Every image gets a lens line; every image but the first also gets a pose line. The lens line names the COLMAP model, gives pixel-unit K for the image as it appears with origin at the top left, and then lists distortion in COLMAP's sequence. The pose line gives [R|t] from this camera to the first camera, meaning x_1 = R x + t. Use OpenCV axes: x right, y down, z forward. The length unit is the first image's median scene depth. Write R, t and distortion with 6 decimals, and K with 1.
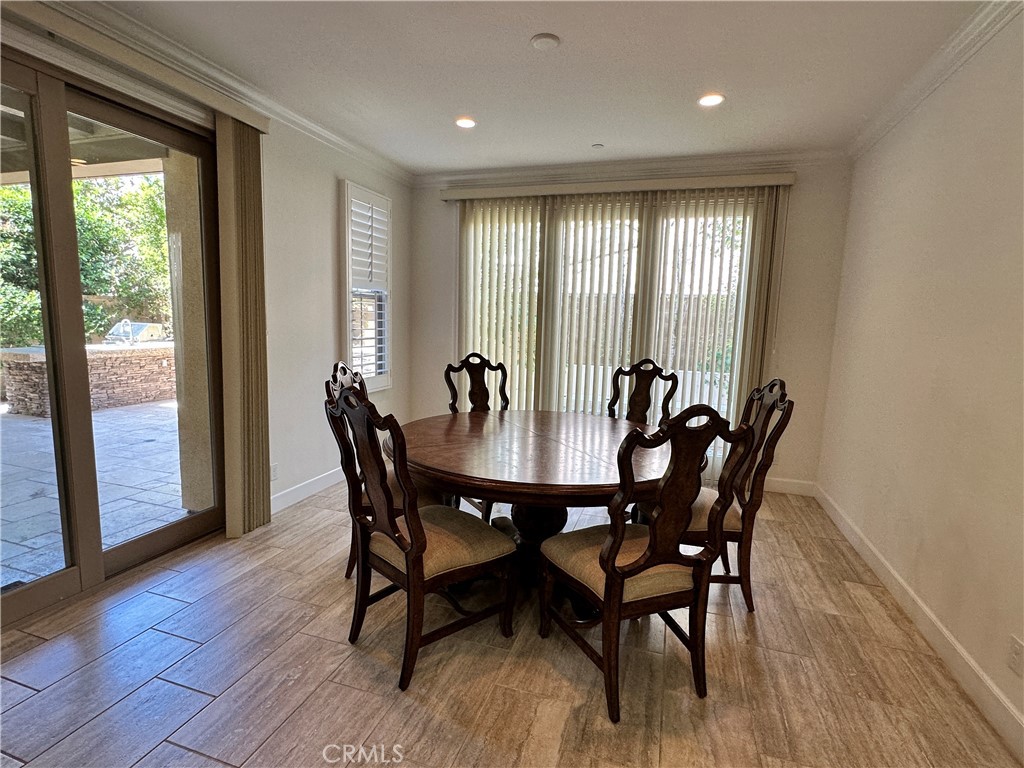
lens RADIAL K [[500.2, 0, 512.0], [0, 500.2, 384.0], [0, 0, 1]] dist [-0.000178, -0.000266]
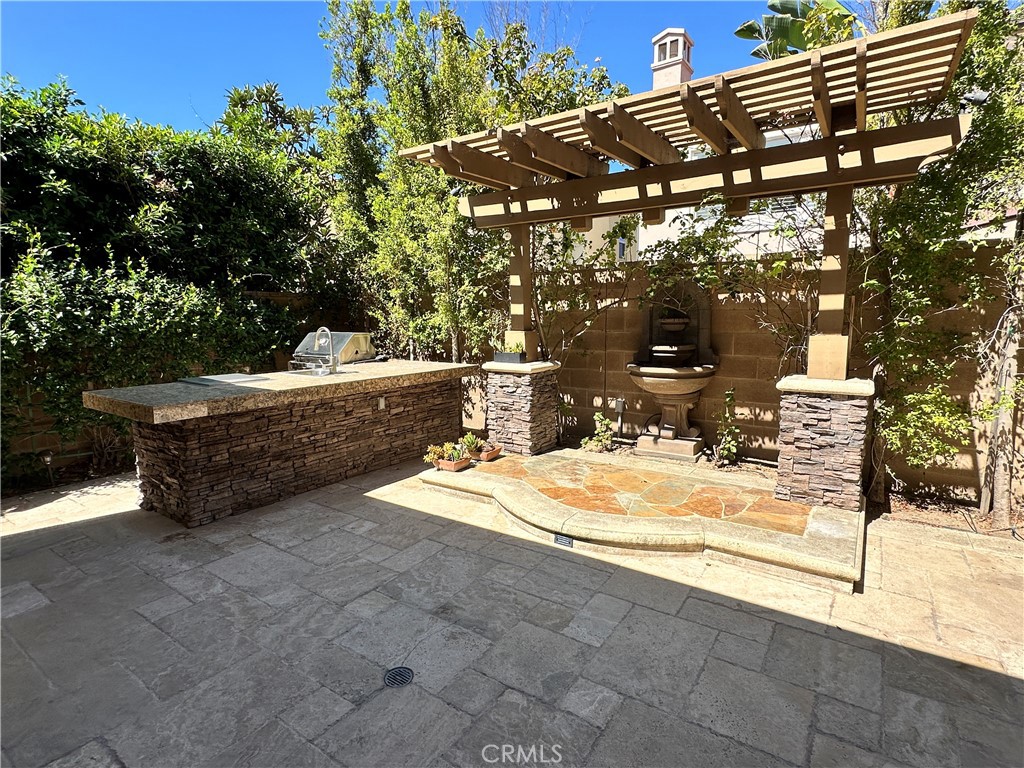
lens RADIAL K [[532.1, 0, 512.0], [0, 532.1, 384.0], [0, 0, 1]] dist [0.000823, 0.000111]
pose [[0.957780, 0.001835, -0.287495, -0.390313], [-0.004153, 0.999964, -0.007455, -0.060145], [0.287471, 0.008335, 0.957753, 0.481151]]
